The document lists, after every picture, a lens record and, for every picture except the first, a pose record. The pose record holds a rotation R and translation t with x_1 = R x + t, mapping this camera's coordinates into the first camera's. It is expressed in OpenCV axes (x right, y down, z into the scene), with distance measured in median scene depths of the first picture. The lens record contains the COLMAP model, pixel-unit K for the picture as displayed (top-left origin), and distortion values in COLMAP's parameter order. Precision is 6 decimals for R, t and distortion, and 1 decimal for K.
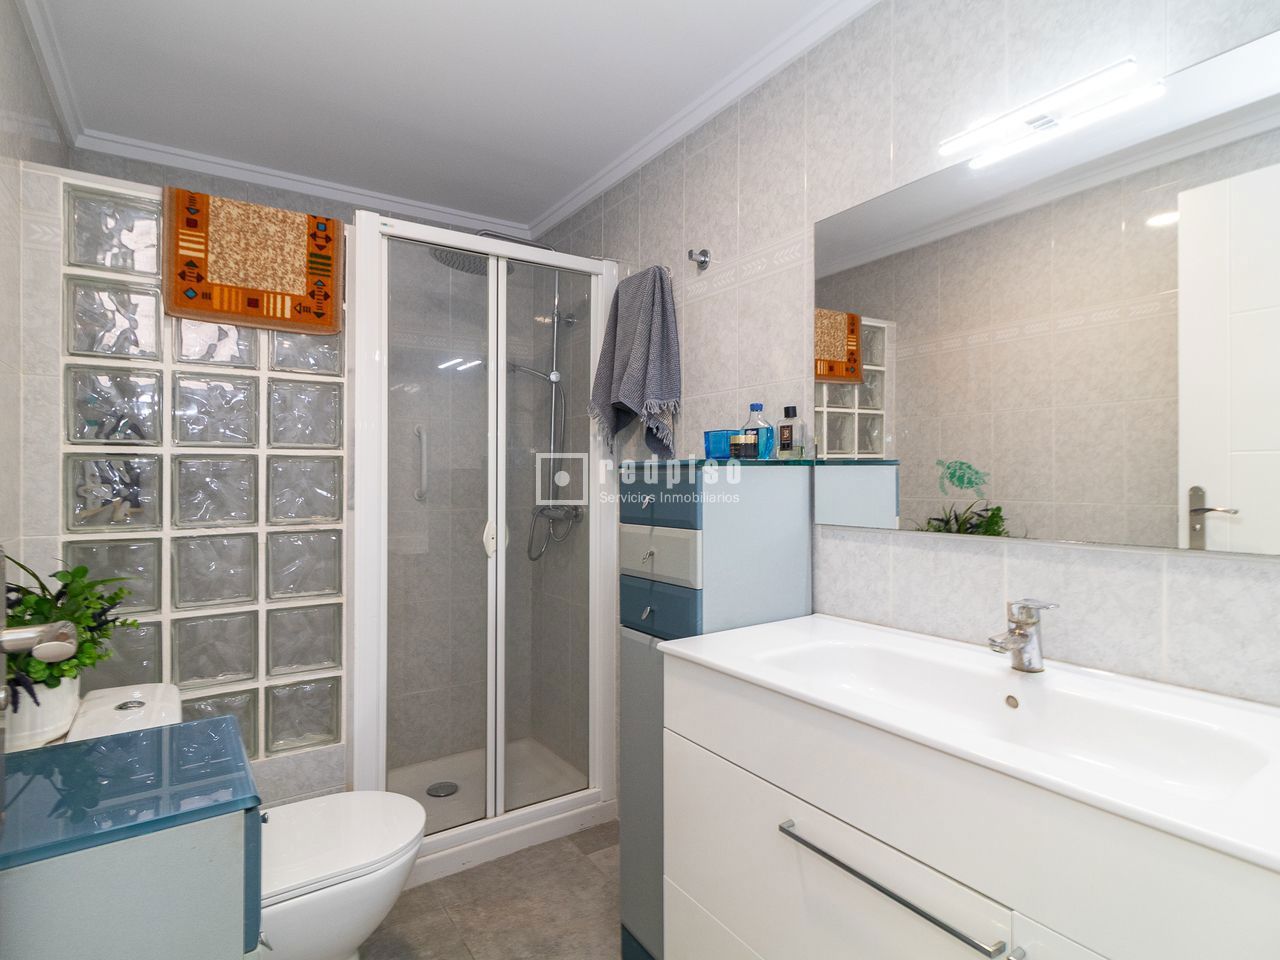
lens RADIAL K [[683.6, 0, 640.3], [0, 683.6, 475.2], [0, 0, 1]] dist [0.000492, 0.002179]
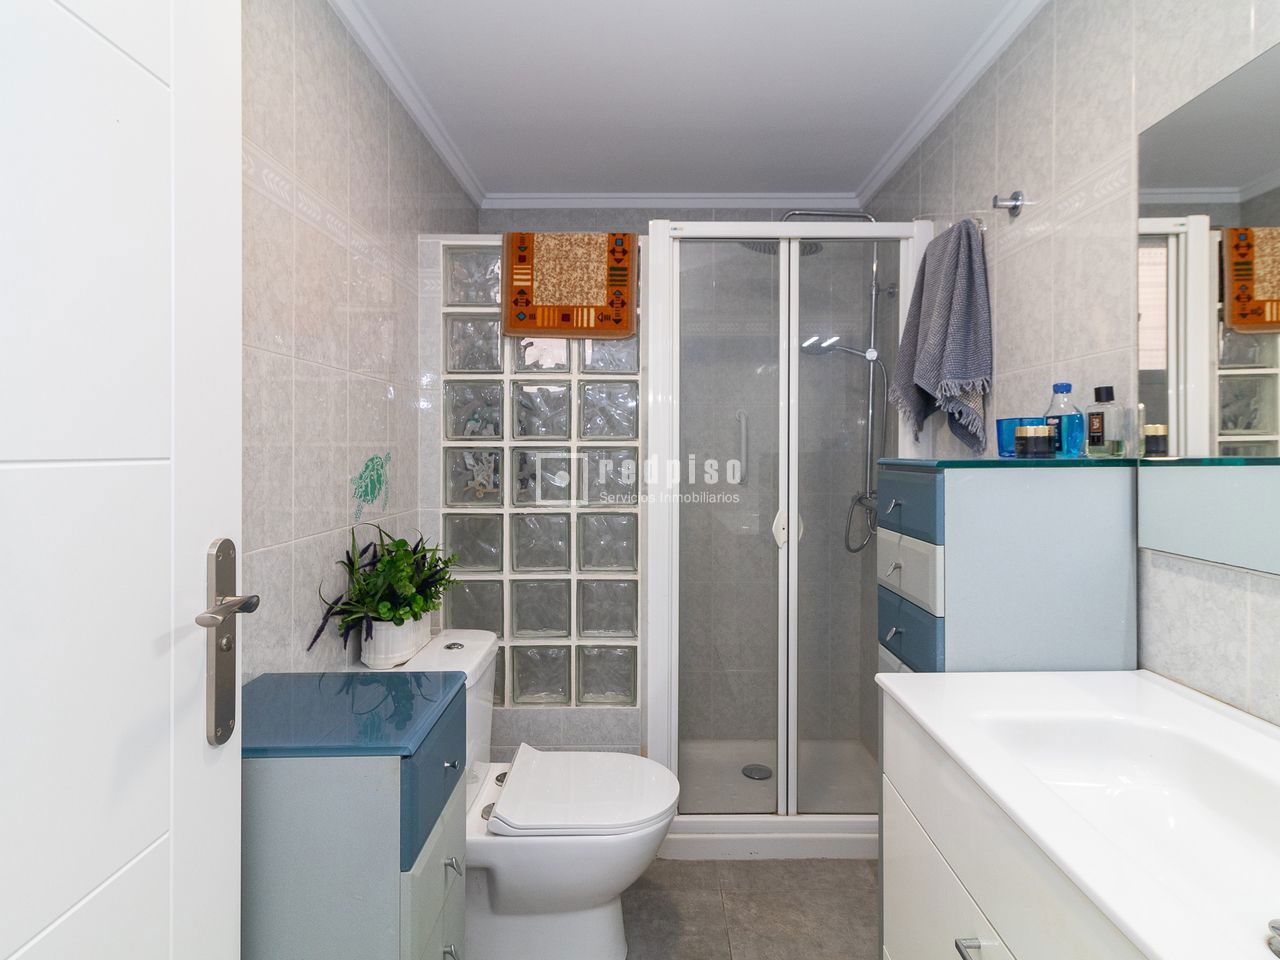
lens RADIAL K [[693.4, 0, 642.2], [0, 693.4, 445.1], [0, 0, 1]] dist [0.003185, 0.001292]
pose [[0.831432, 0.001929, -0.555623, 0.200326], [-0.002338, 0.999997, -0.000027, -0.031852], [0.555622, 0.001321, 0.831434, 0.079133]]
